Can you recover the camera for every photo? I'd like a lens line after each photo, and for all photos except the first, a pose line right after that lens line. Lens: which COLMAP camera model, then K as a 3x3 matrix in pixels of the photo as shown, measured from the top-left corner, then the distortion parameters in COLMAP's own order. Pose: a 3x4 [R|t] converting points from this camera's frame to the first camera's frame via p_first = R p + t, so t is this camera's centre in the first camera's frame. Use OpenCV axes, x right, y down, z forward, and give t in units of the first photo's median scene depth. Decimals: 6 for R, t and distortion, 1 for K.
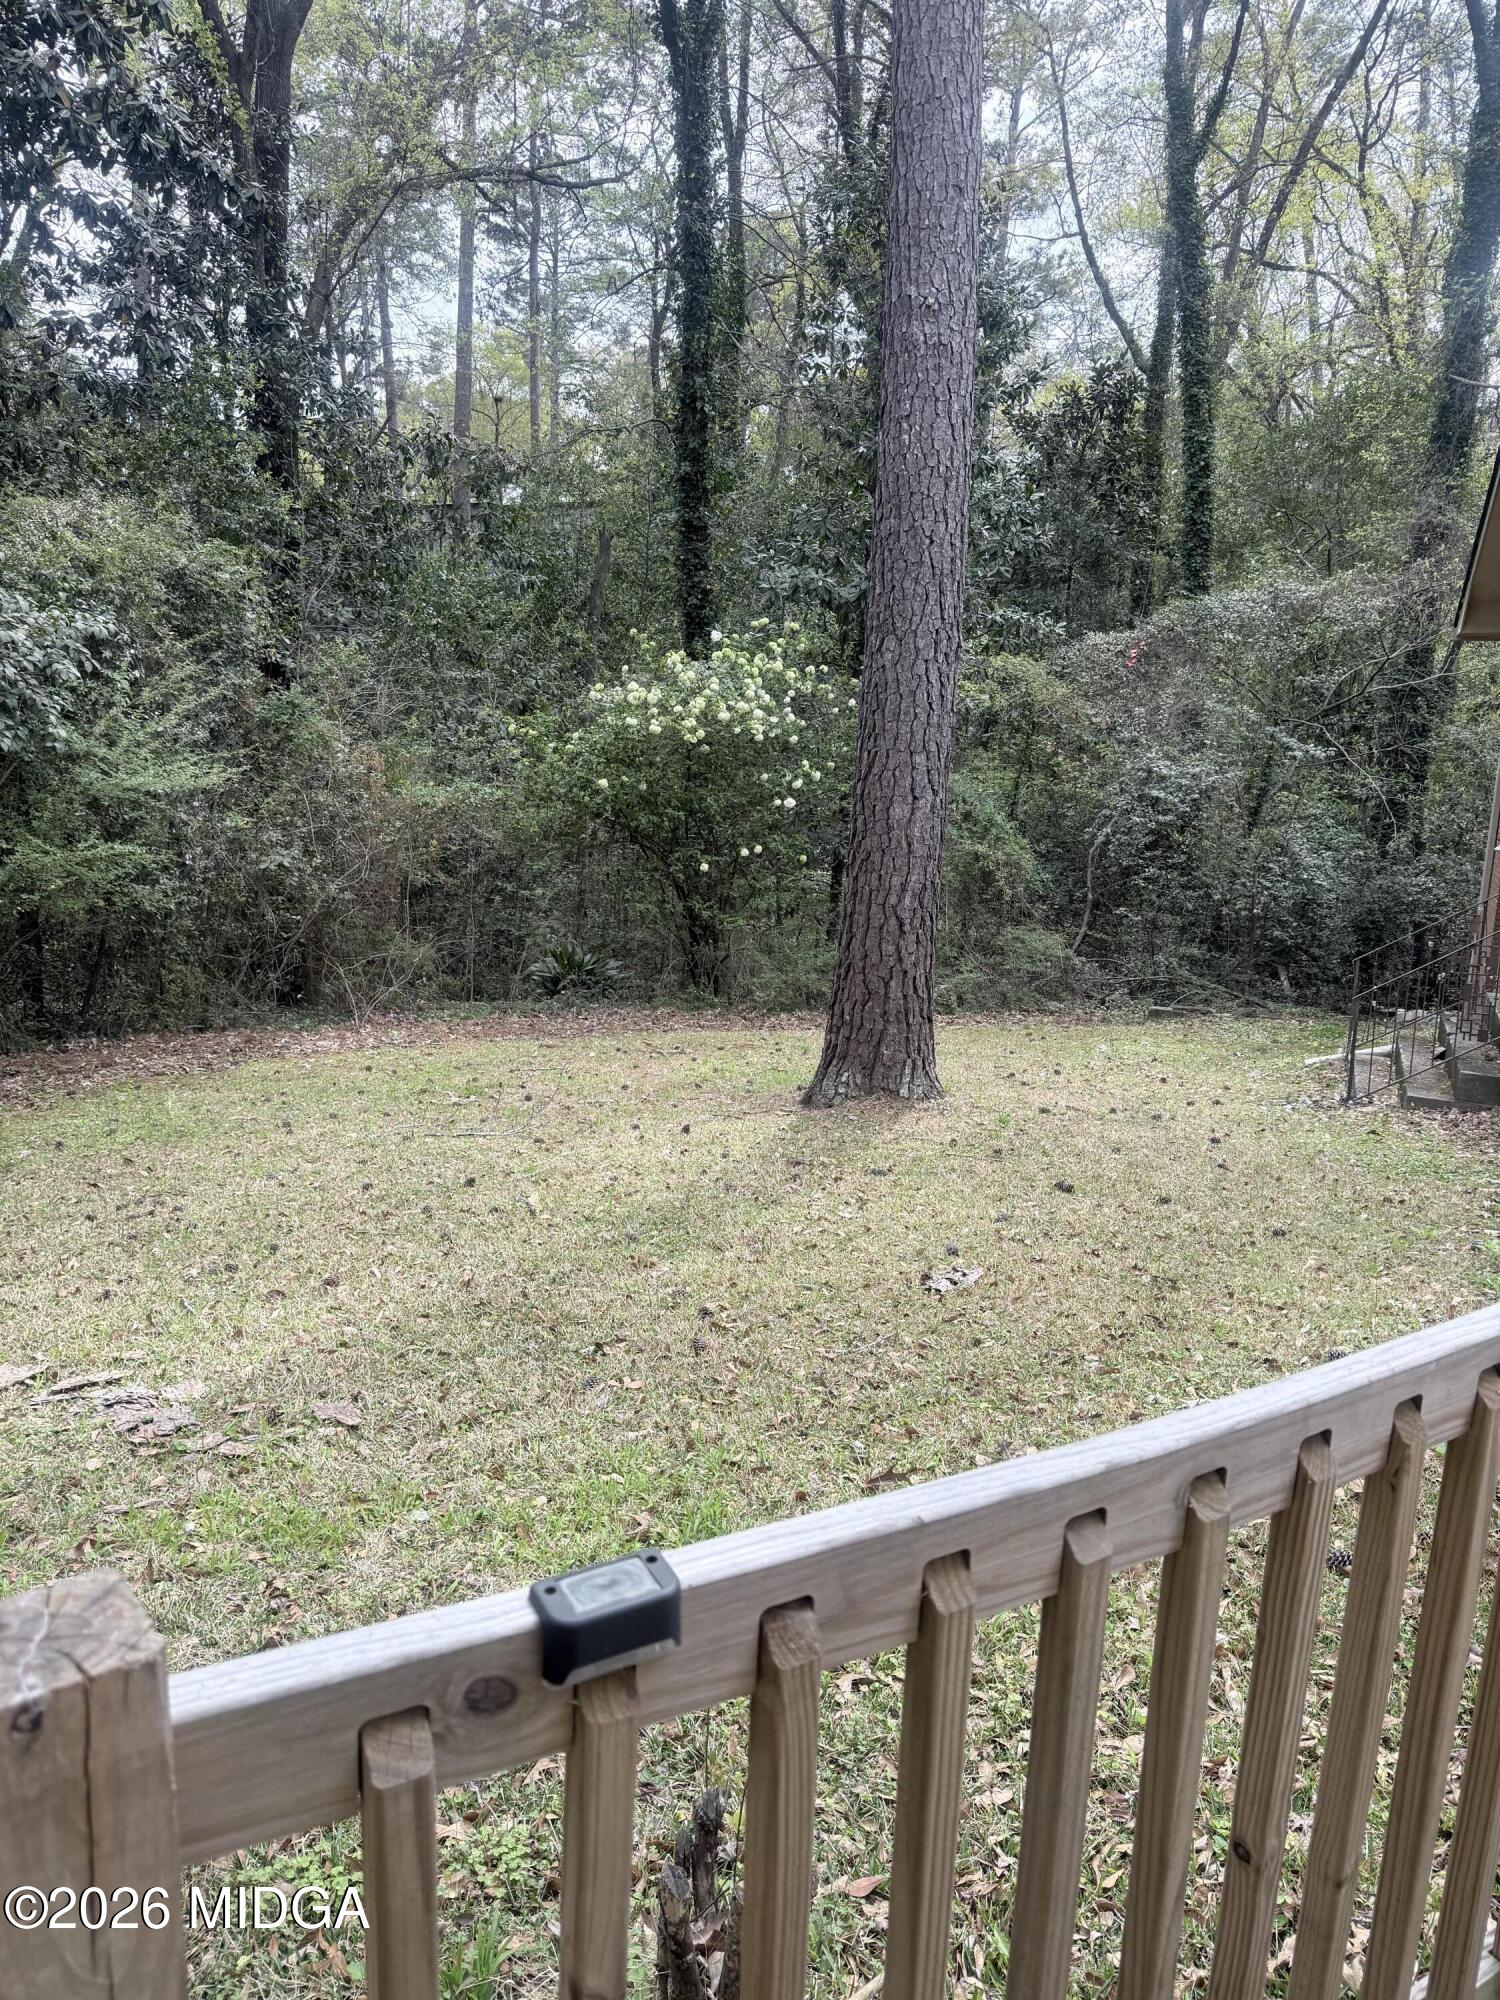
lens RADIAL K [[1402.8, 0, 752.8], [0, 1402.8, 1001.4], [0, 0, 1]] dist [0.069983, -0.098283]
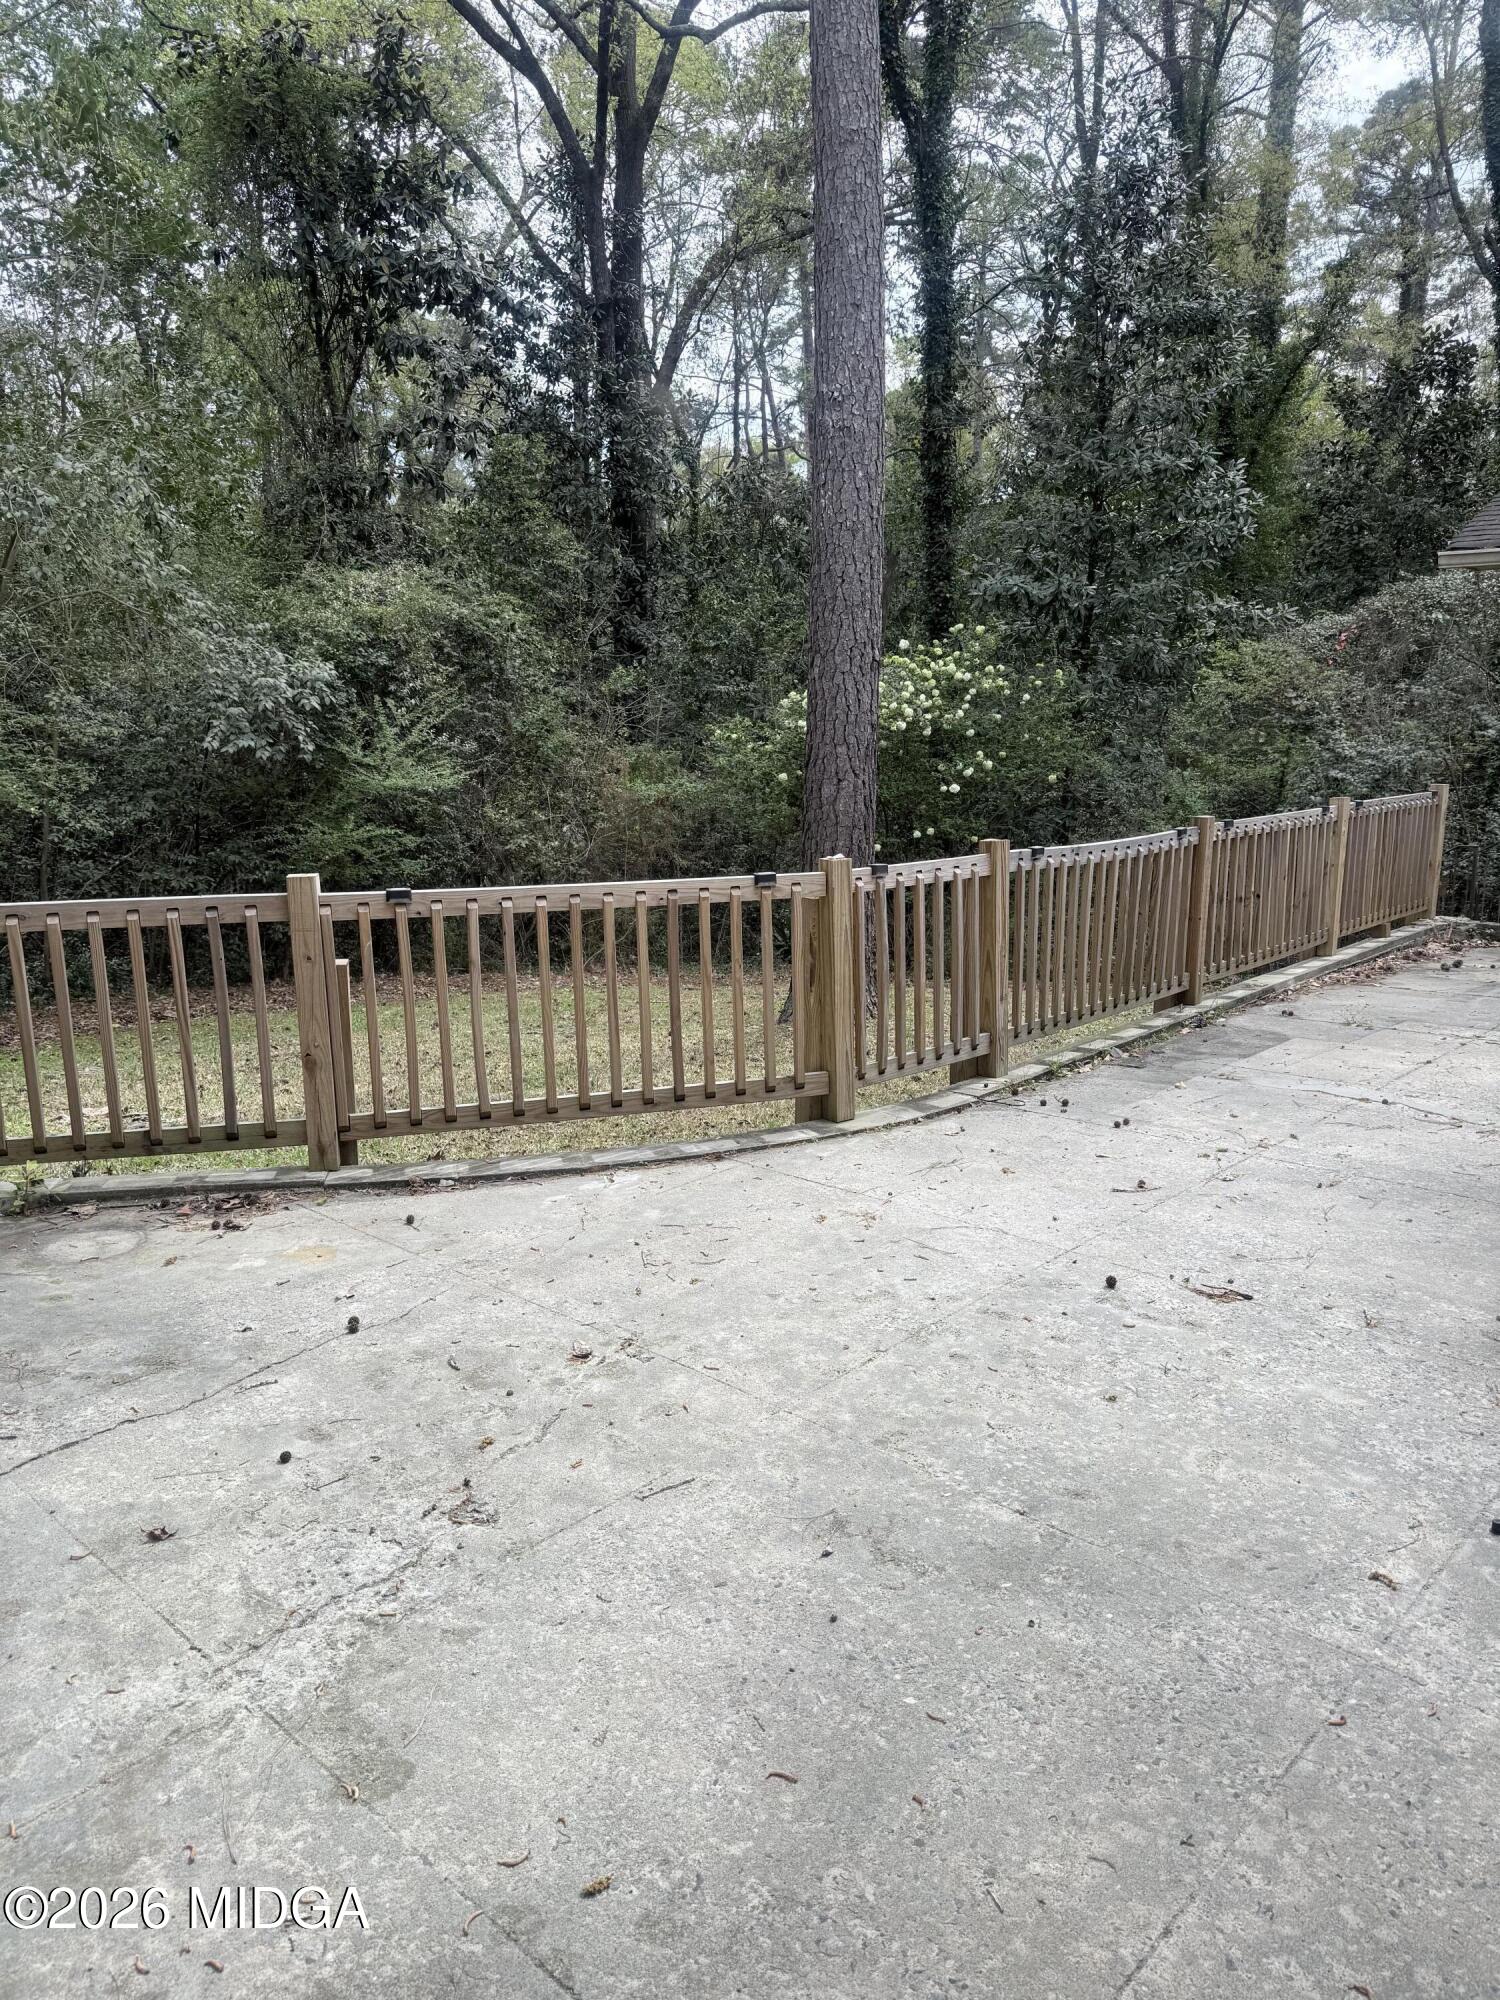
lens RADIAL K [[1402.8, 0, 744.2], [0, 1402.8, 1002.3], [0, 0, 1]] dist [0.069983, -0.098283]
pose [[0.946397, 0.031054, -0.321510, 0.229662], [-0.030098, 0.999515, 0.007943, 0.025128], [0.321601, 0.002160, 0.946873, -0.120294]]
